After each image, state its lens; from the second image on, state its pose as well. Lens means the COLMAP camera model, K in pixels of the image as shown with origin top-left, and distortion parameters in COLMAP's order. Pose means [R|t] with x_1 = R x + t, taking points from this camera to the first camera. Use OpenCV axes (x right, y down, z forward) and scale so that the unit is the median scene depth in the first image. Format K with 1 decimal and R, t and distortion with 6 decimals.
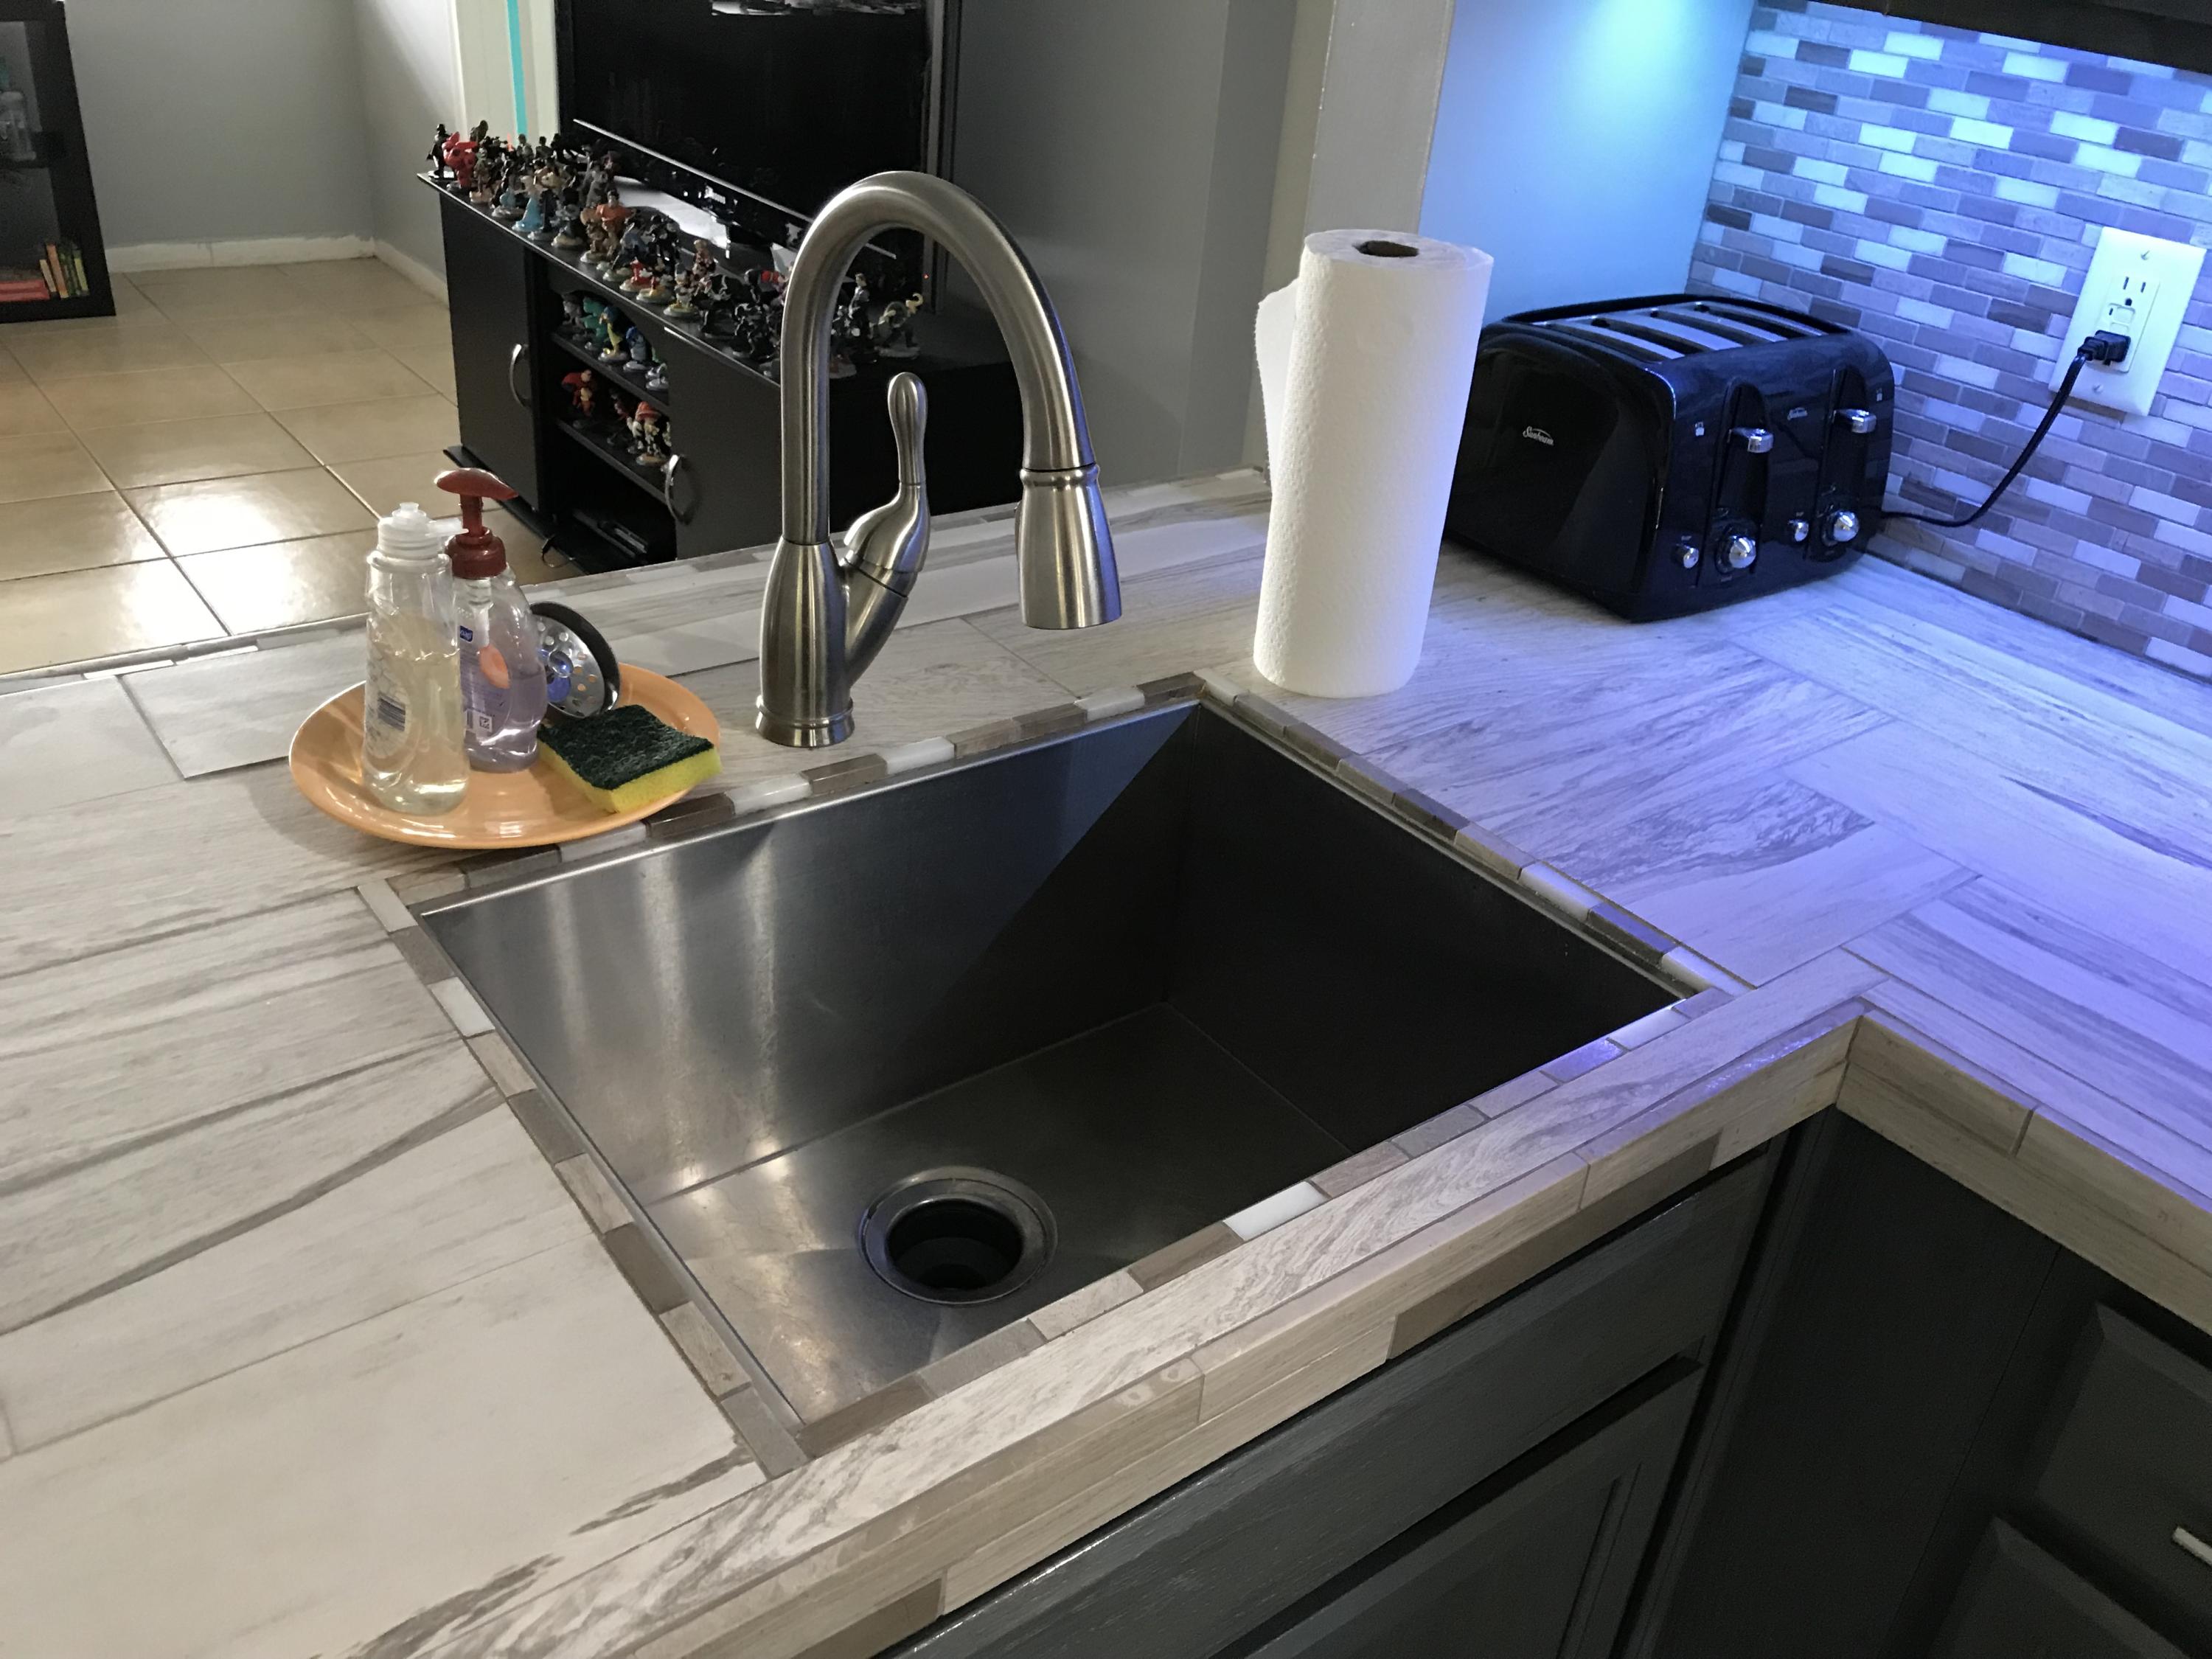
lens RADIAL K [[1824.4, 0, 1113.2], [0, 1824.4, 808.0], [0, 0, 1]] dist [0.036107, -0.048907]
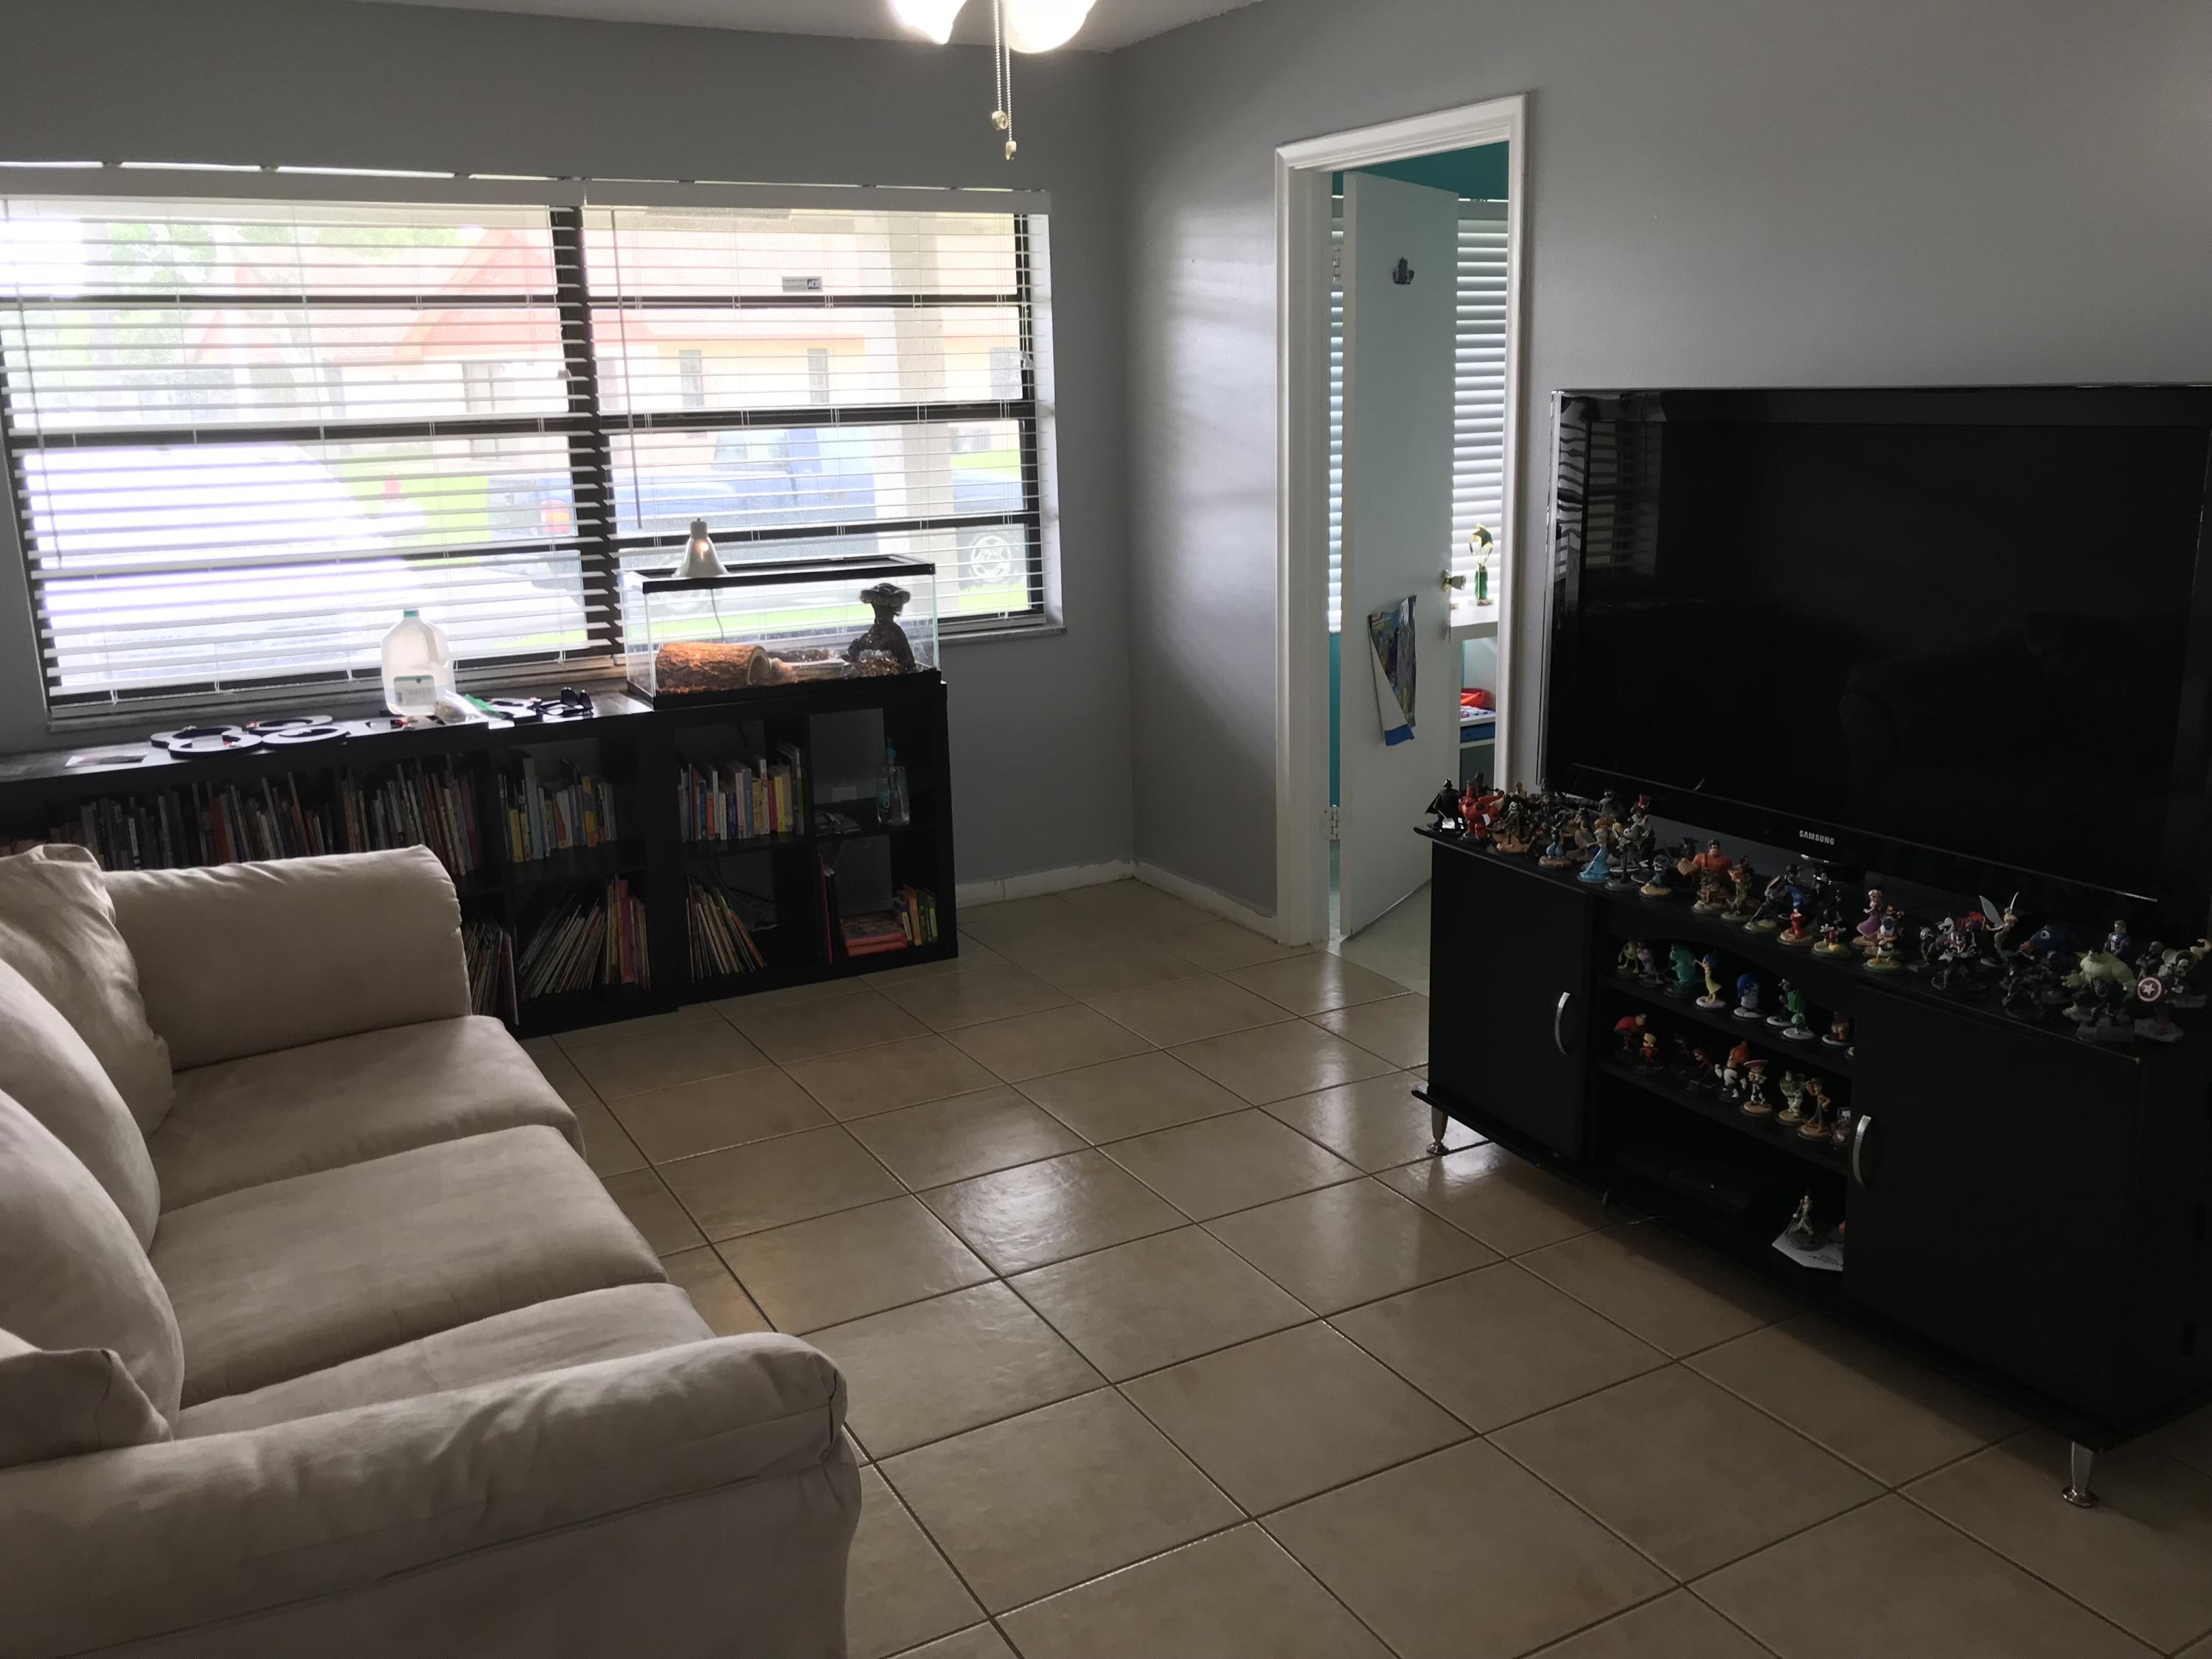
lens RADIAL K [[1824.4, 0, 1128.4], [0, 1824.4, 829.7], [0, 0, 1]] dist [0.036107, -0.048907]
pose [[0.984980, -0.070755, -0.157508, -0.936997], [0.026586, 0.963456, -0.266543, -0.195854], [0.170611, 0.258352, 0.950866, 0.024209]]
